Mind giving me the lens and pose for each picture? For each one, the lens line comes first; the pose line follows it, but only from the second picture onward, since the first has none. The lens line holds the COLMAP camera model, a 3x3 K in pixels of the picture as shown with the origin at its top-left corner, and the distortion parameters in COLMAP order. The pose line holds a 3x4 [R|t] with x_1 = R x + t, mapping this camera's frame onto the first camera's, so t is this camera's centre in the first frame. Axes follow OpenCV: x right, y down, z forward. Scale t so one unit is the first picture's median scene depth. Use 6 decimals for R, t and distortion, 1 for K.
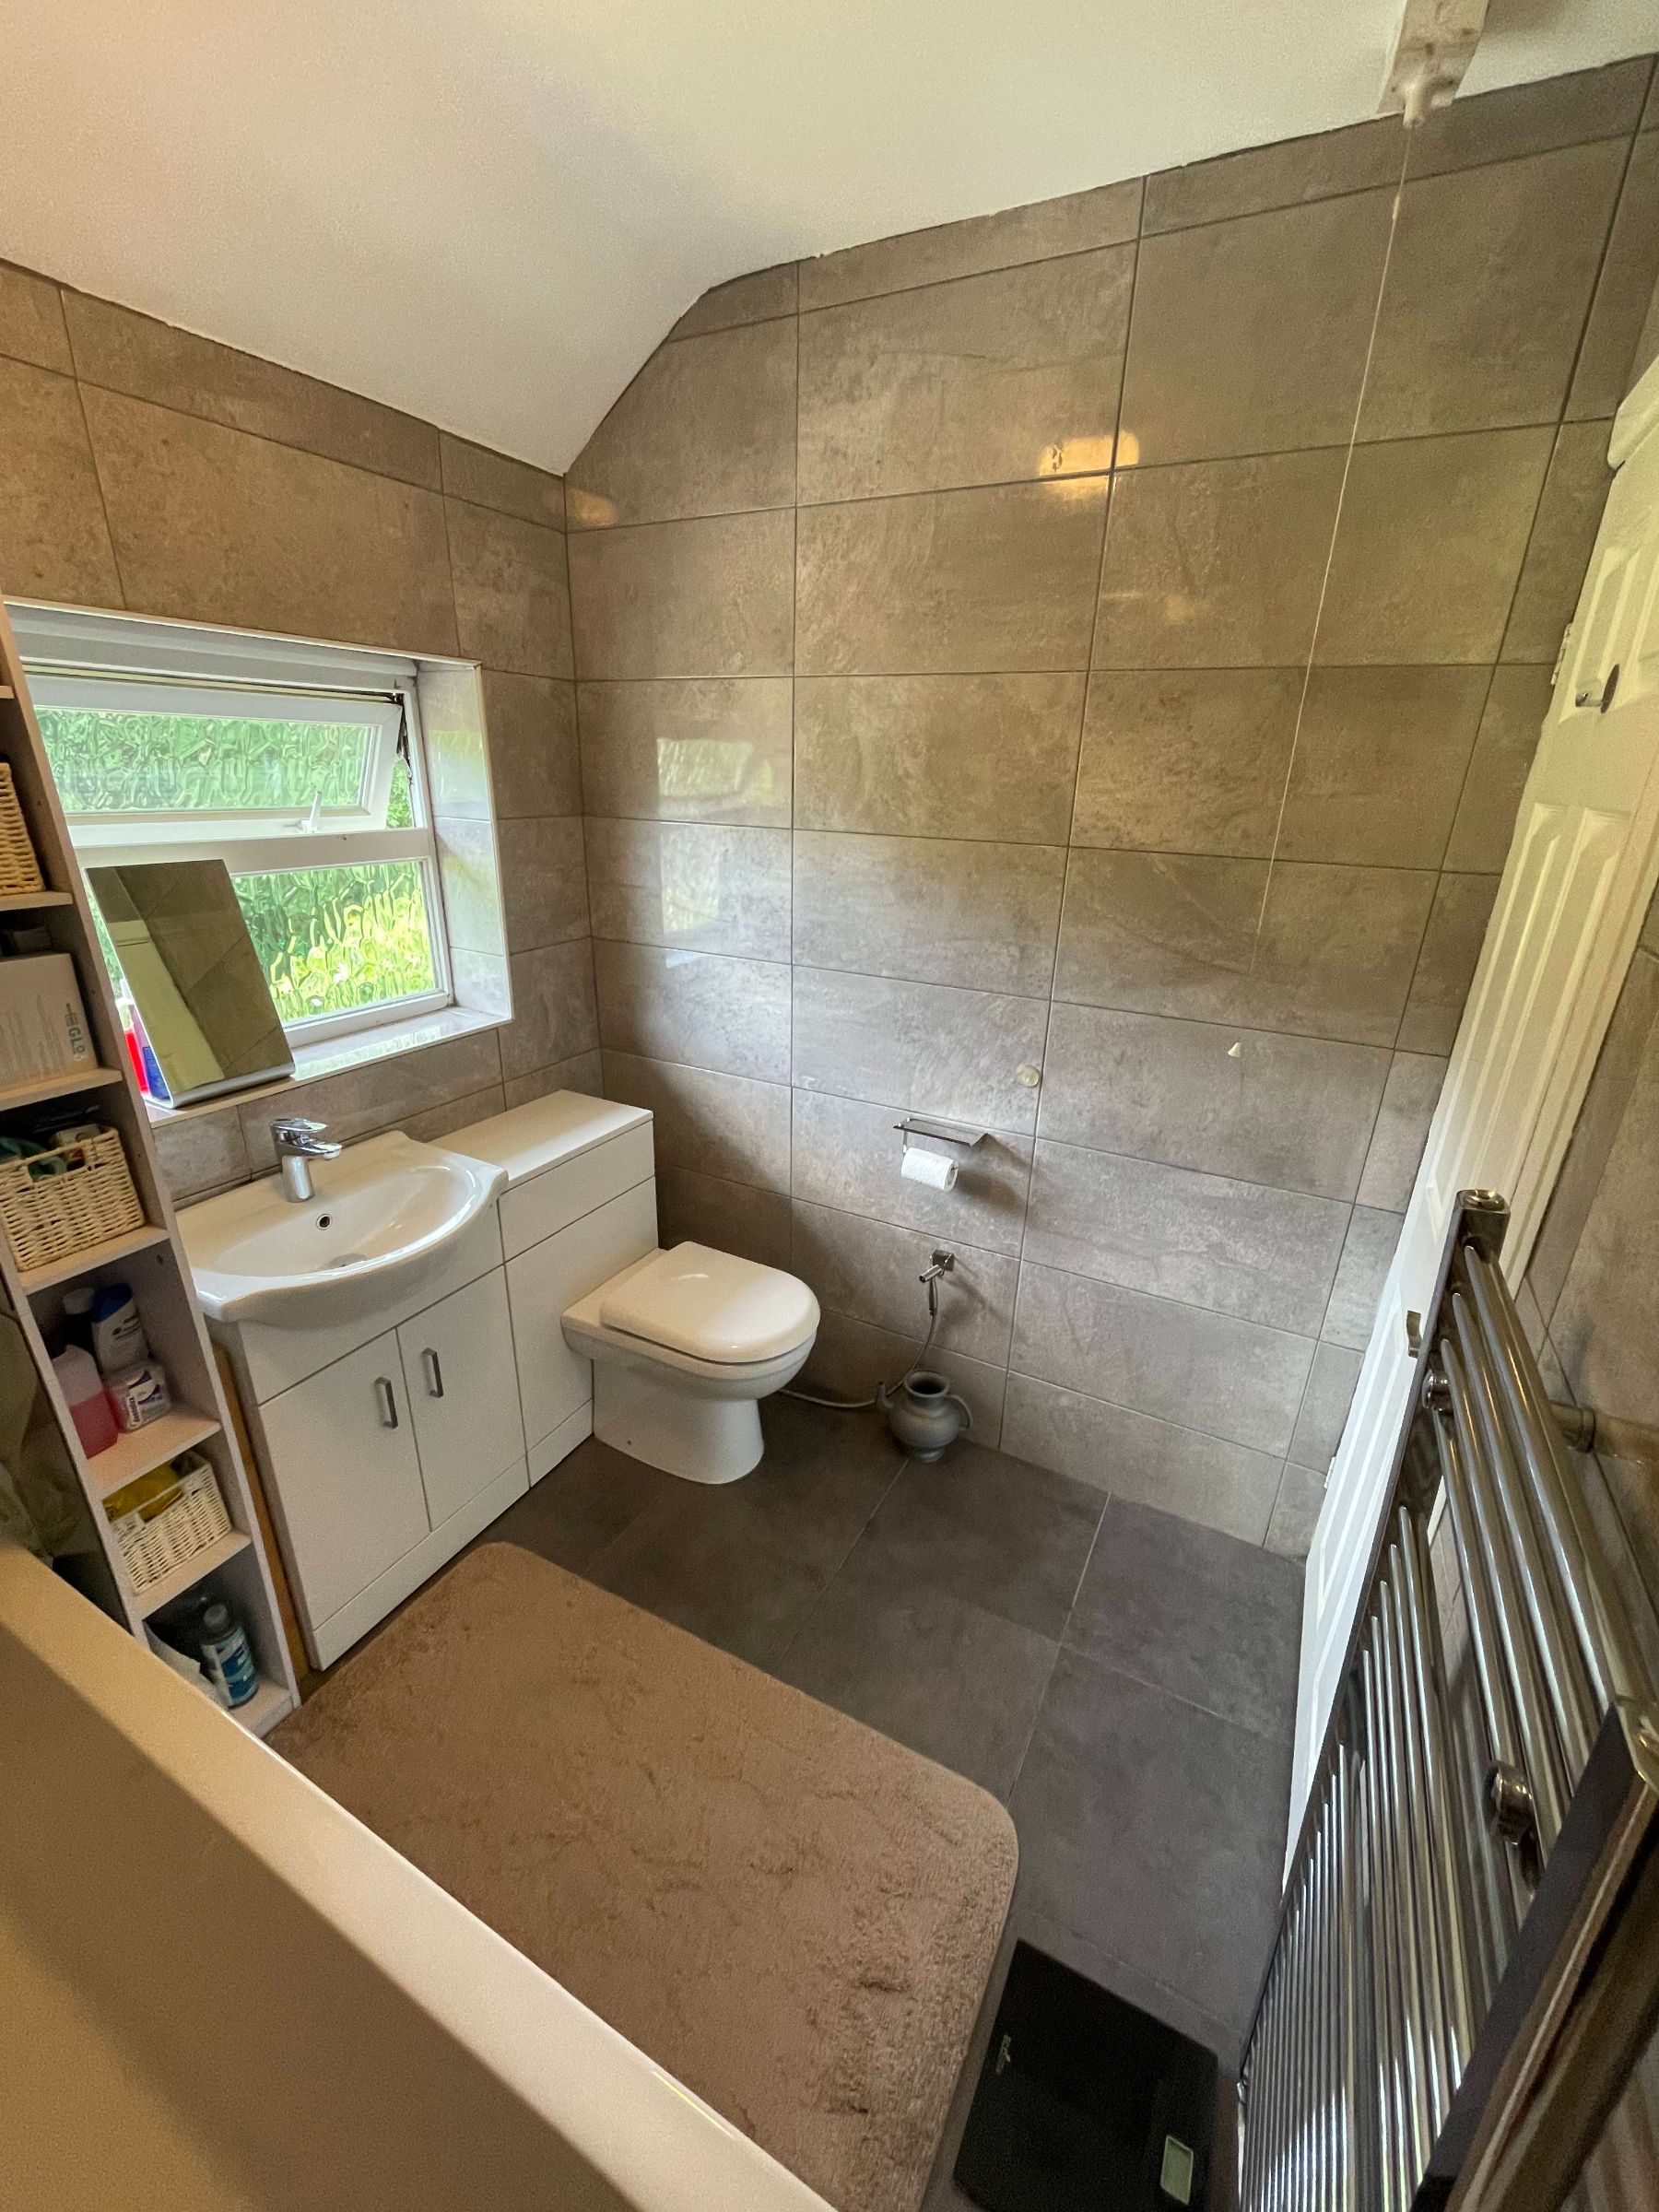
lens RADIAL K [[899.6, 0, 830.0], [0, 899.6, 1115.9], [0, 0, 1]] dist [-0.001458, 0.000549]
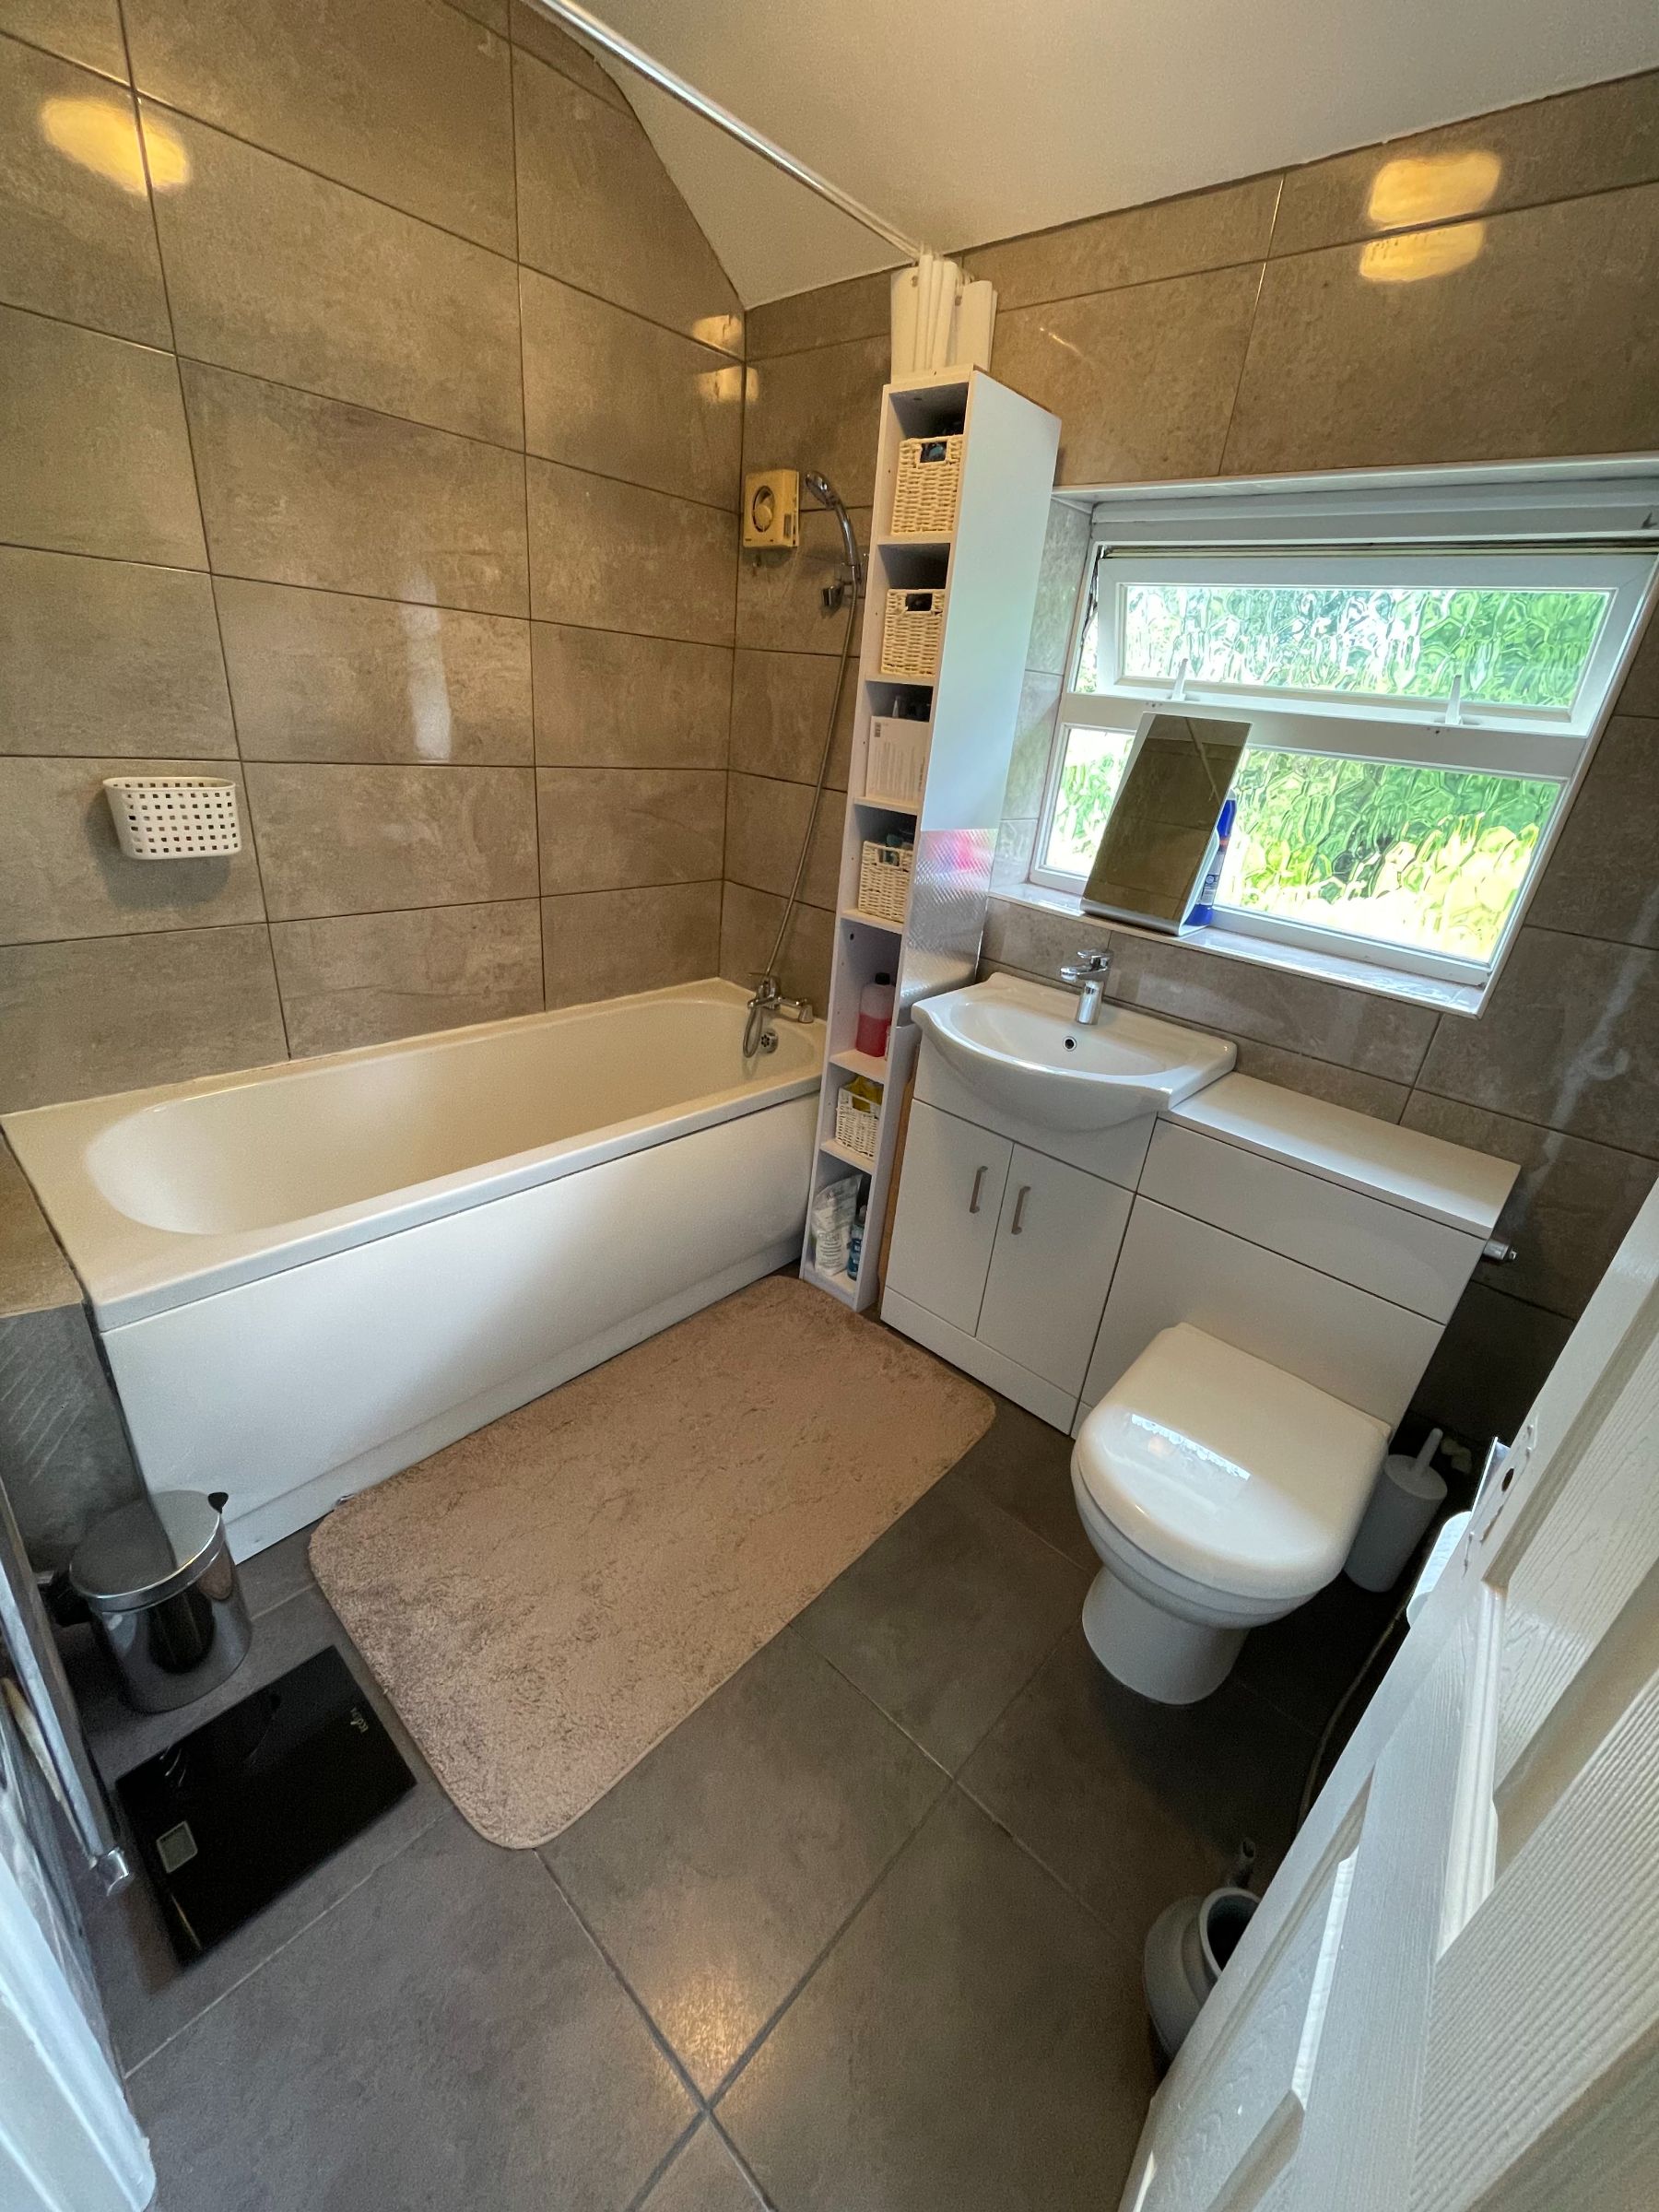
lens RADIAL K [[899.6, 0, 830.0], [0, 899.6, 1115.9], [0, 0, 1]] dist [-0.001458, 0.000549]
pose [[-0.260242, 0.362631, -0.894859, 0.516479], [-0.438681, 0.781209, 0.444153, -0.168459], [0.860135, 0.508145, -0.044224, 0.806429]]
